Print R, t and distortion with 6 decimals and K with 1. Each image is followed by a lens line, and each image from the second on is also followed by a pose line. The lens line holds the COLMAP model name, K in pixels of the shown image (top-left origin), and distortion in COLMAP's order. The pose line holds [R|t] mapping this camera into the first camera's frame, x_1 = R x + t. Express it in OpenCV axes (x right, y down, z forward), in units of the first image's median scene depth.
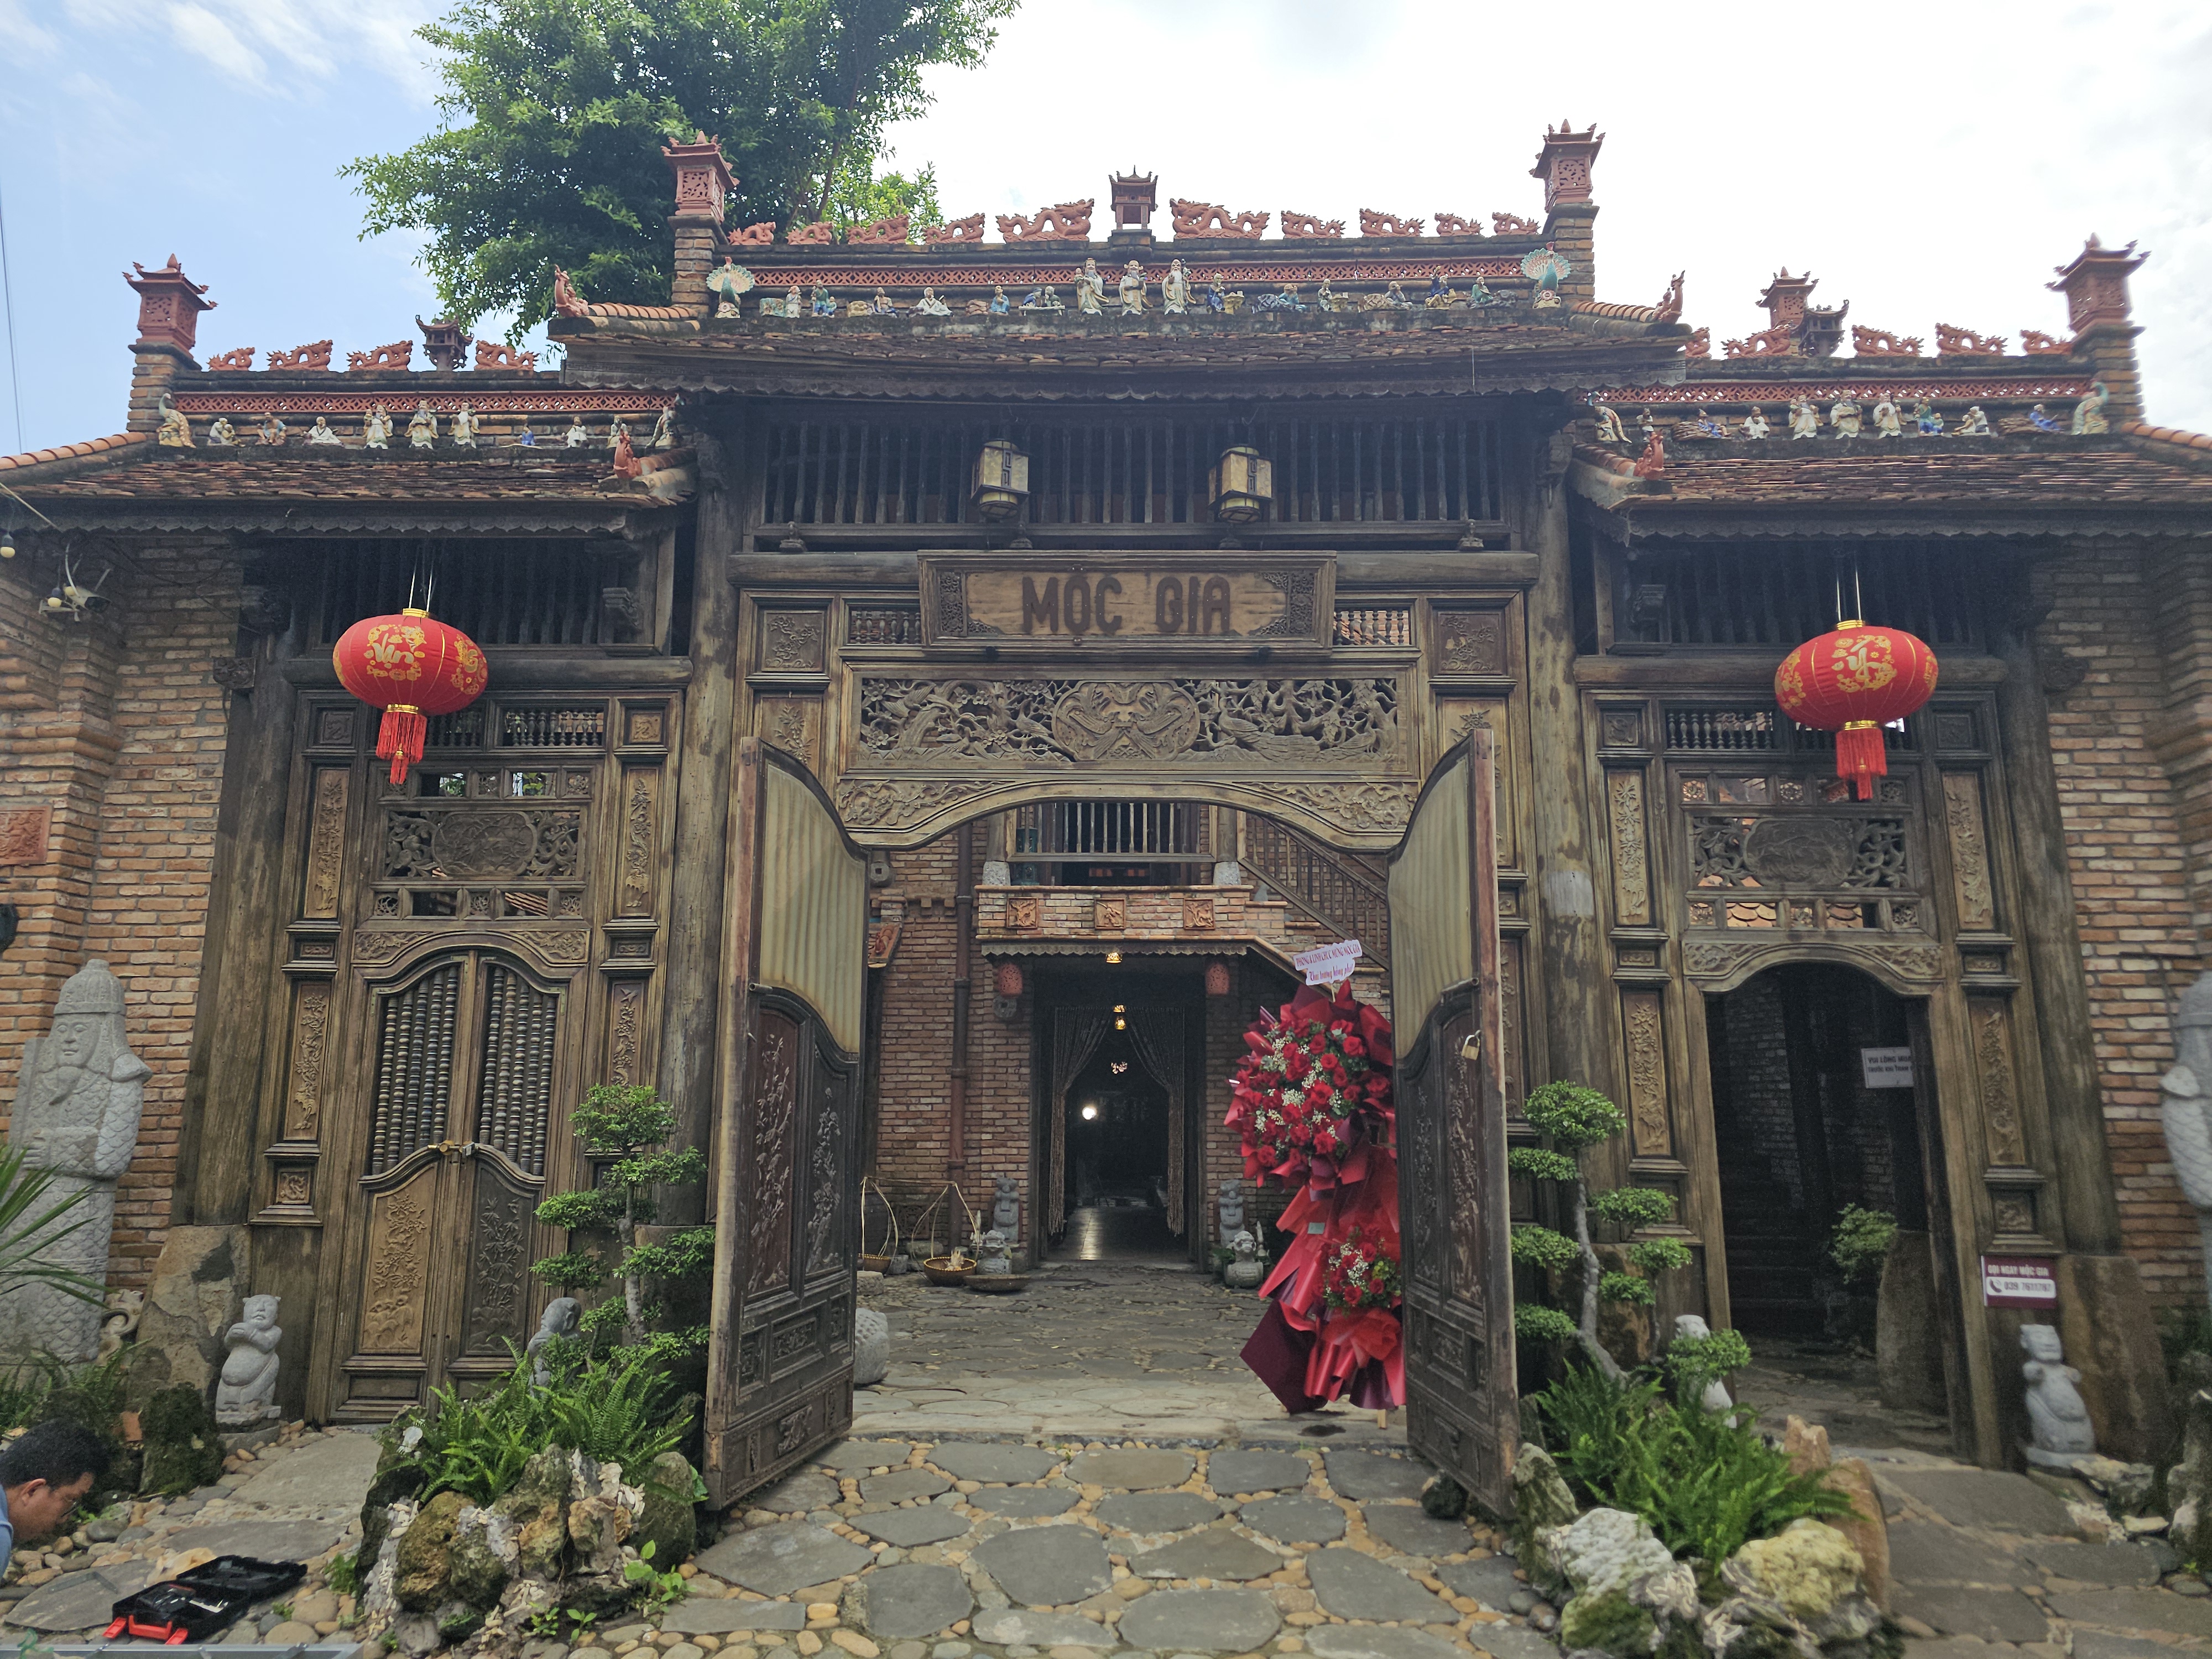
lens RADIAL K [[1468.9, 0, 1100.6], [0, 1468.9, 827.8], [0, 0, 1]] dist [0.012681, -0.001374]
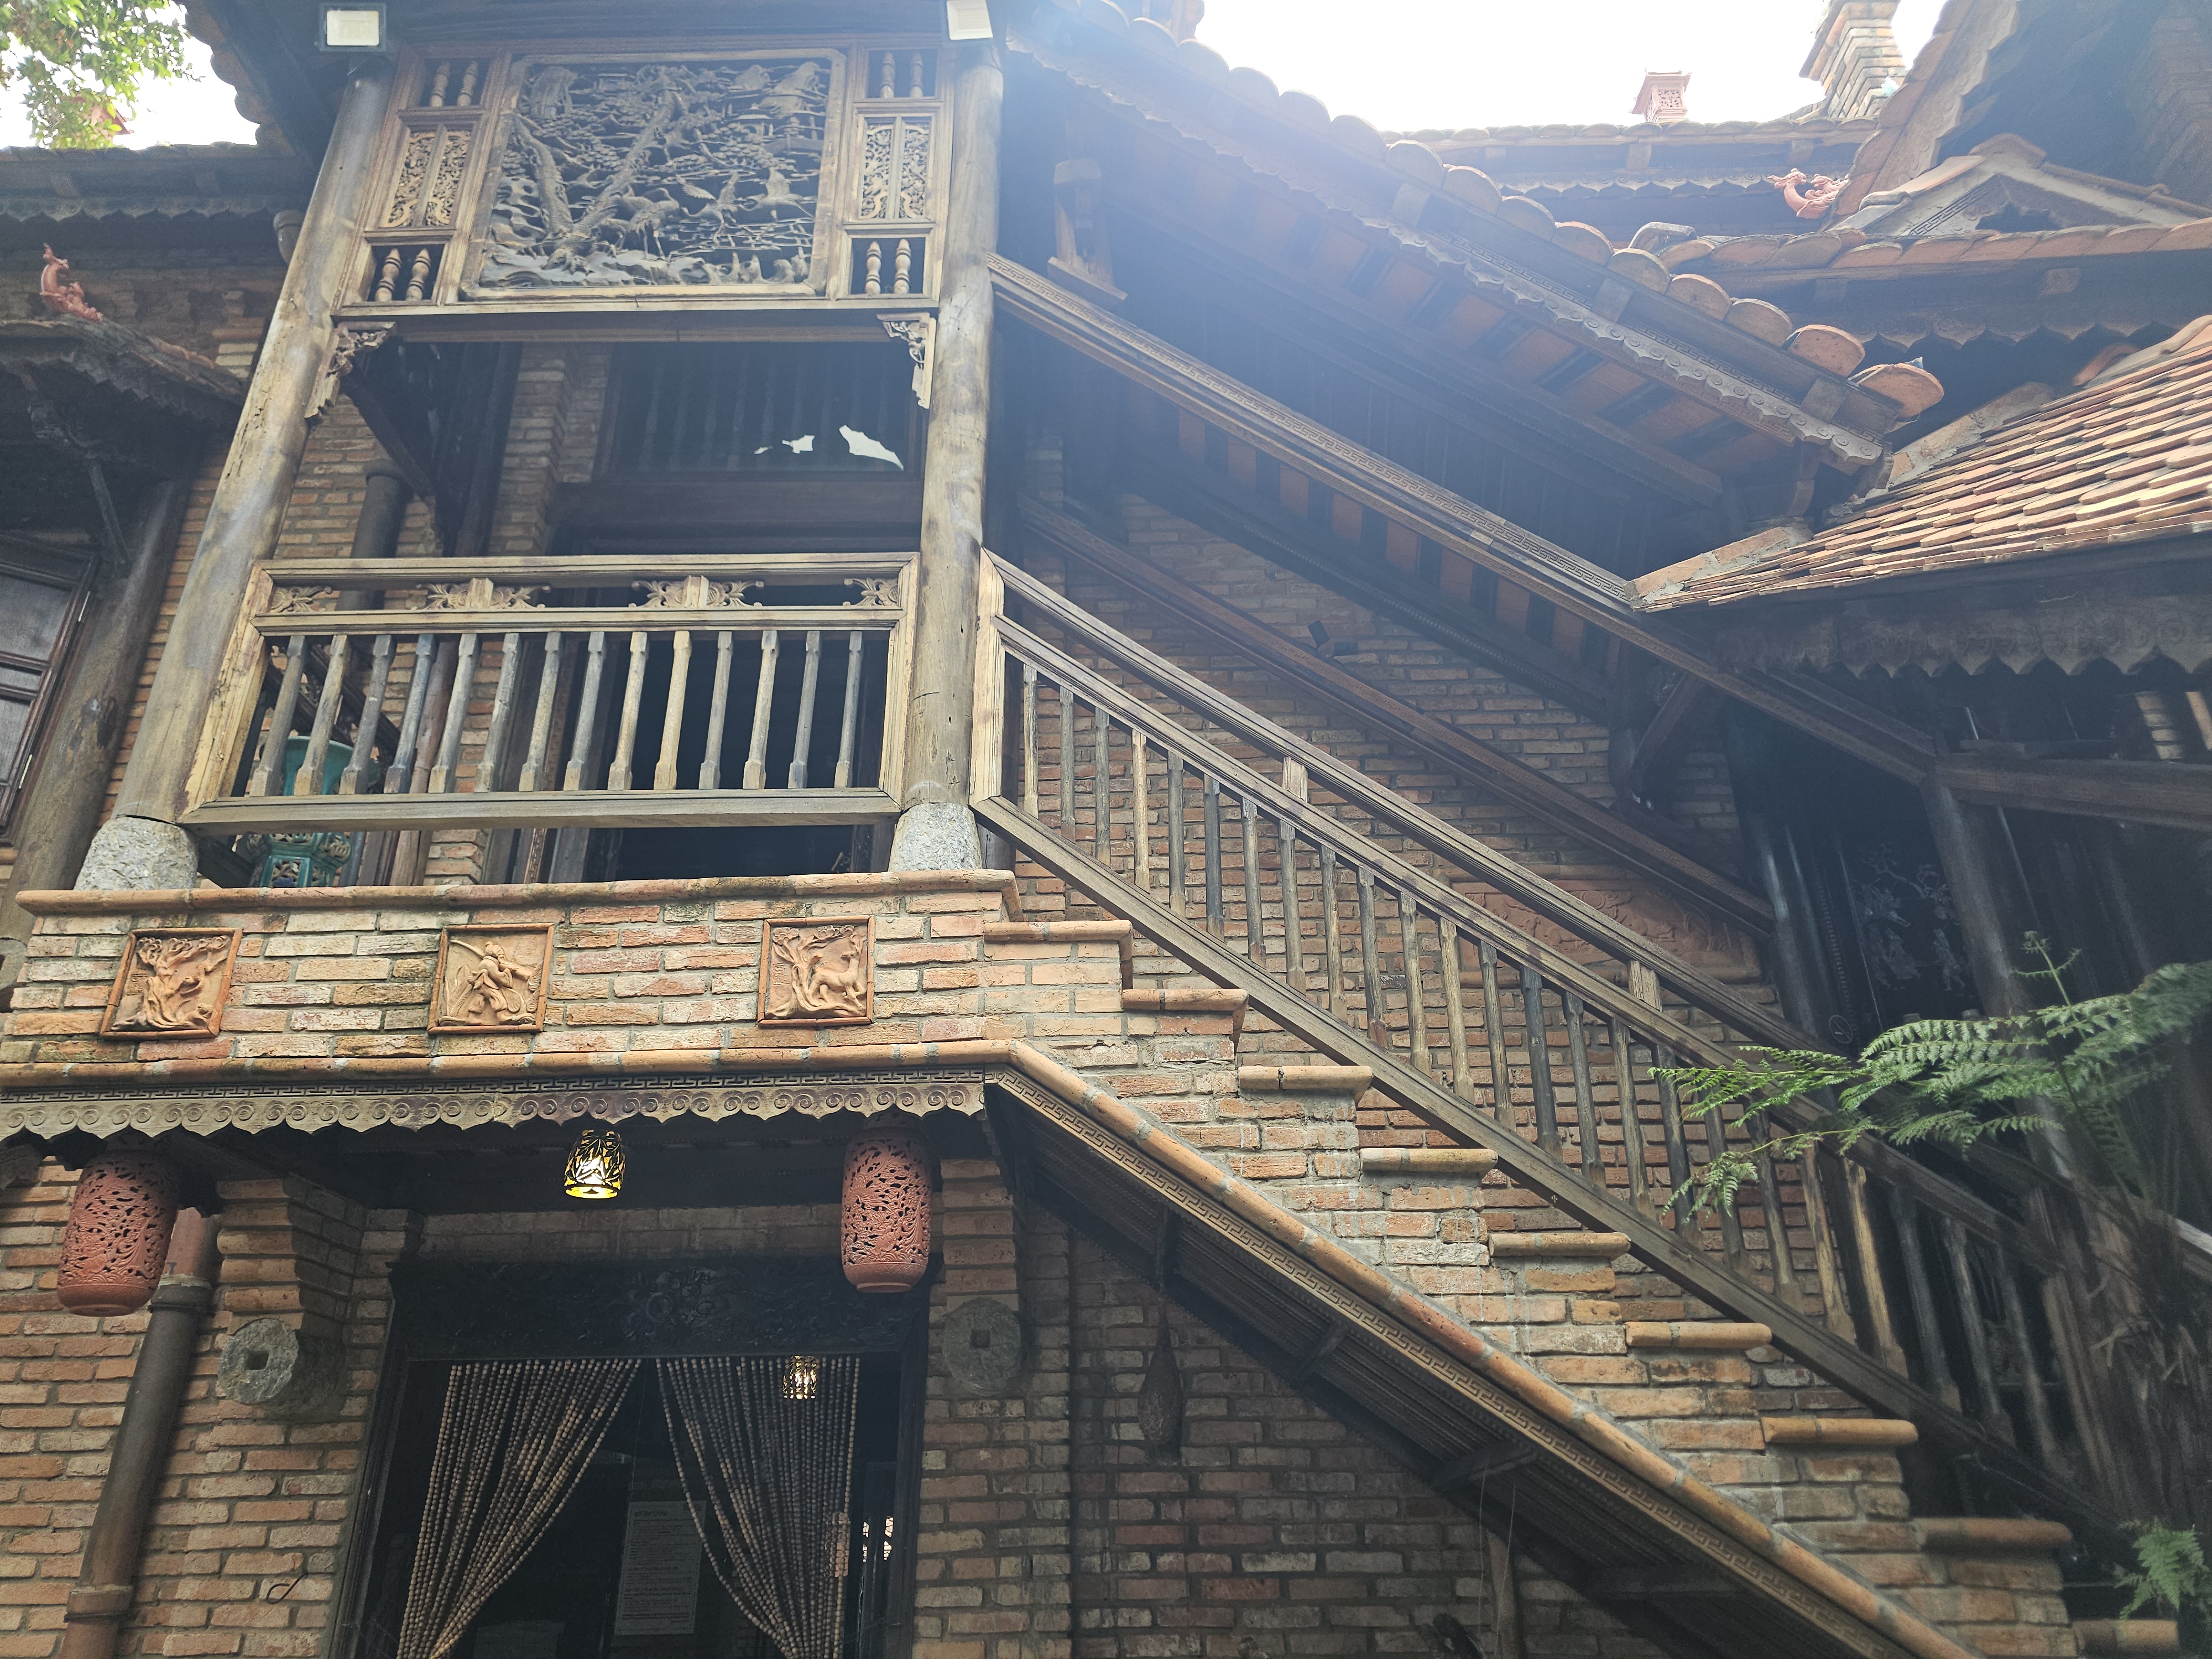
lens RADIAL K [[1468.9, 0, 1114.5], [0, 1468.9, 826.1], [0, 0, 1]] dist [0.012681, -0.001374]
pose [[0.999582, -0.027498, -0.008888, 0.126540], [0.024273, 0.965786, -0.258201, 0.105393], [0.015684, 0.257878, 0.966050, 0.727749]]
